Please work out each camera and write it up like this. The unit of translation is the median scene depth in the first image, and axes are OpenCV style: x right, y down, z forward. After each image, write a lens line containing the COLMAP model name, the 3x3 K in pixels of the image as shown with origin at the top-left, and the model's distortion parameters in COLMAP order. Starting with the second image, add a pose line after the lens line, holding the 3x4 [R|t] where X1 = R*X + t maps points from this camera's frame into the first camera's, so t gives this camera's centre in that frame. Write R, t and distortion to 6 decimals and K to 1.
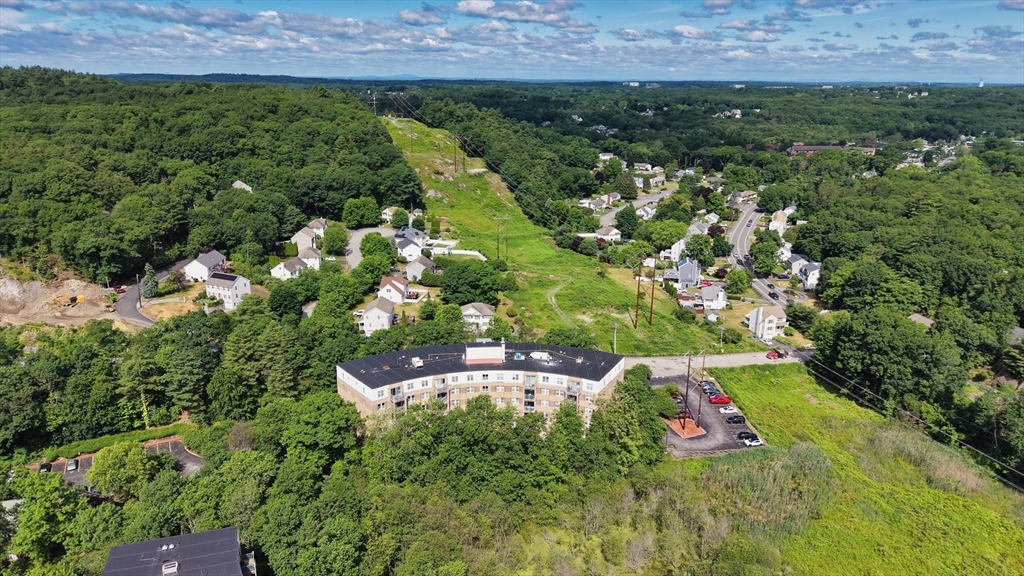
lens RADIAL K [[743.5, 0, 512.0], [0, 743.5, 288.0], [0, 0, 1]] dist [0.168980, -0.425656]
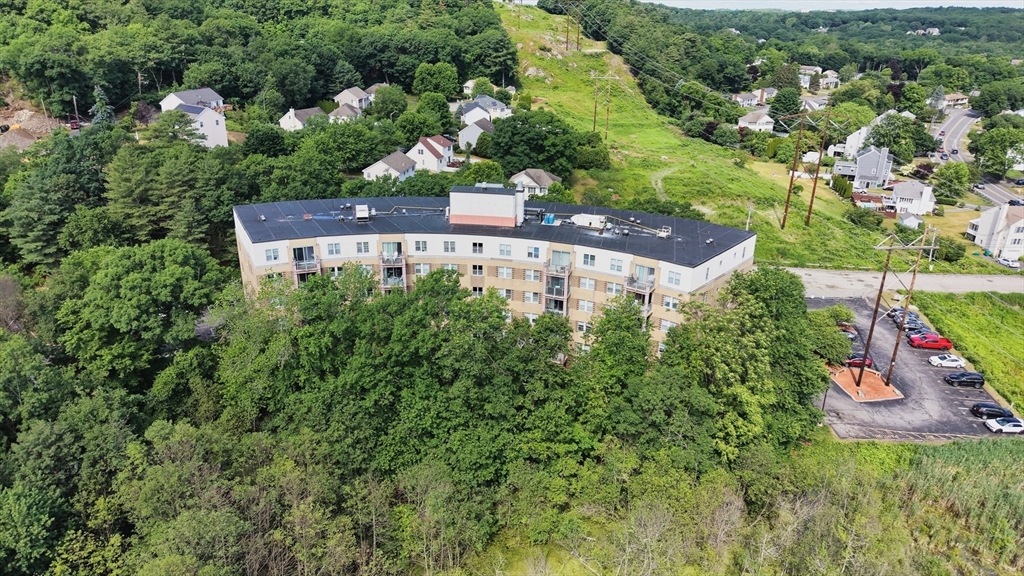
lens RADIAL K [[689.9, 0, 512.0], [0, 689.9, 288.0], [0, 0, 1]] dist [0.015944, -0.002888]
pose [[0.975095, 0.084275, -0.205153, 0.065145], [-0.070437, 0.994778, 0.073858, 0.077892], [0.210306, -0.057568, 0.975939, 0.368617]]
